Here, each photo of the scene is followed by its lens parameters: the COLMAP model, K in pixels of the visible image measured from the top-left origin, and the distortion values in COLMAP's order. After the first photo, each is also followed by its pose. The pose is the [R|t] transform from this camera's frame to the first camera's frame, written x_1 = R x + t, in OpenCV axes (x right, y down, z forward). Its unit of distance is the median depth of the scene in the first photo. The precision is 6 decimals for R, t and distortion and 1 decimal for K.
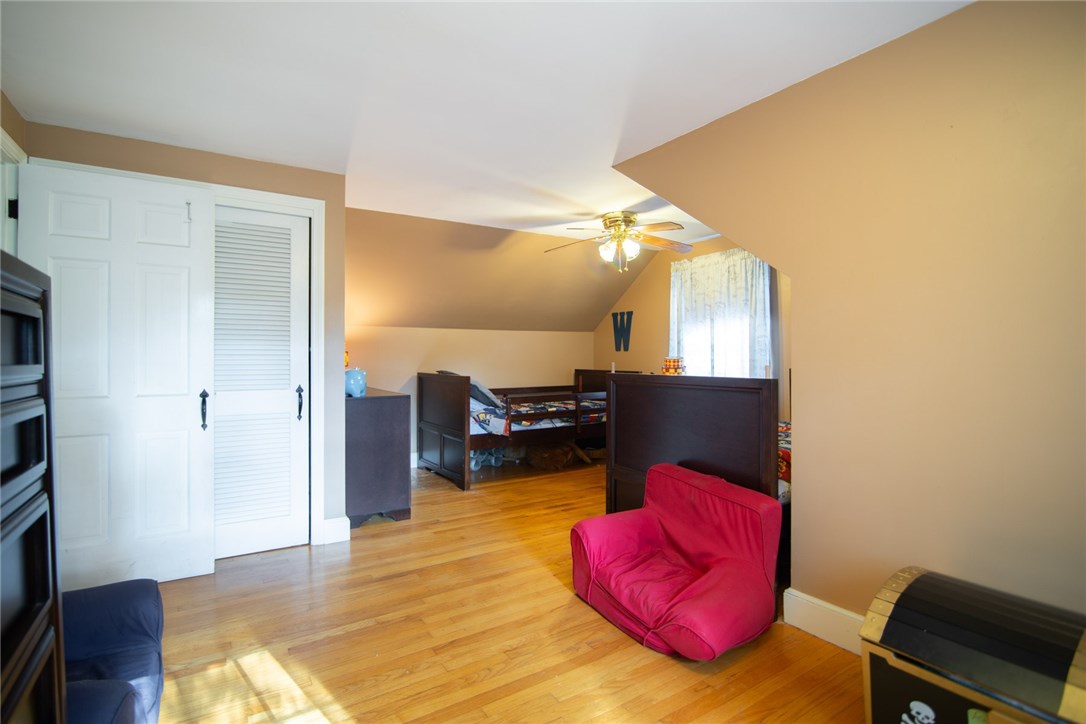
lens RADIAL K [[504.2, 0, 522.0], [0, 504.2, 355.5], [0, 0, 1]] dist [-0.018191, -0.000478]
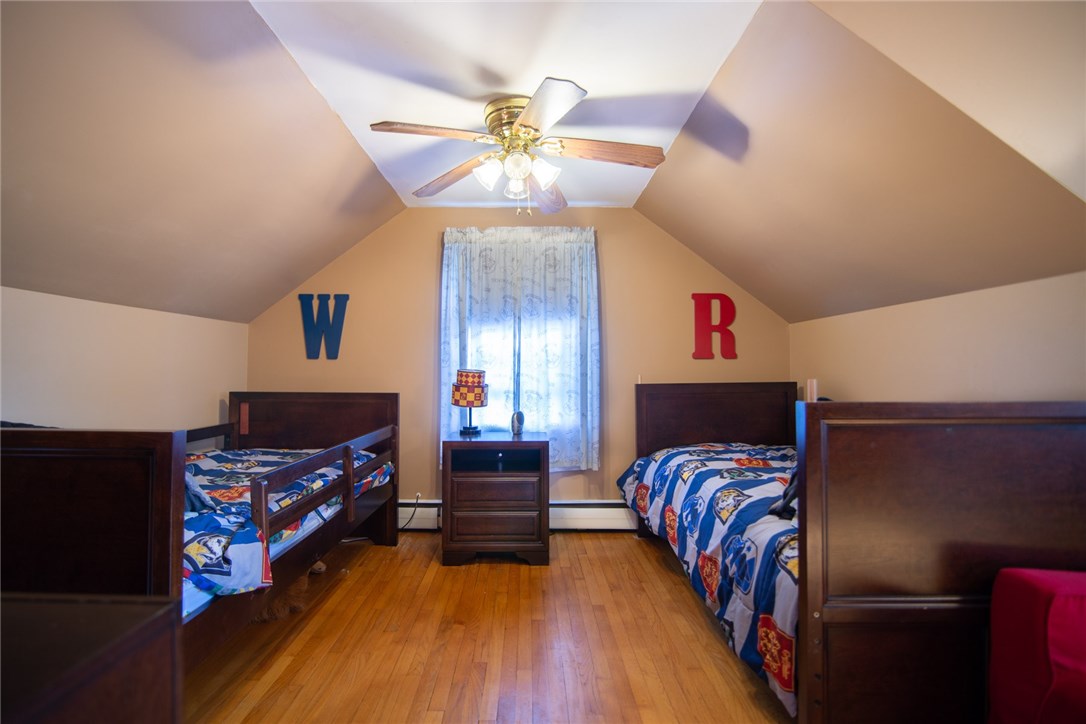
lens RADIAL K [[504.2, 0, 522.0], [0, 504.2, 355.5], [0, 0, 1]] dist [-0.018191, -0.000478]
pose [[0.532852, 0.030396, 0.845663, -0.218597], [-0.006484, 0.999472, -0.031839, 0.004903], [-0.846184, 0.011482, 0.532767, 0.591640]]
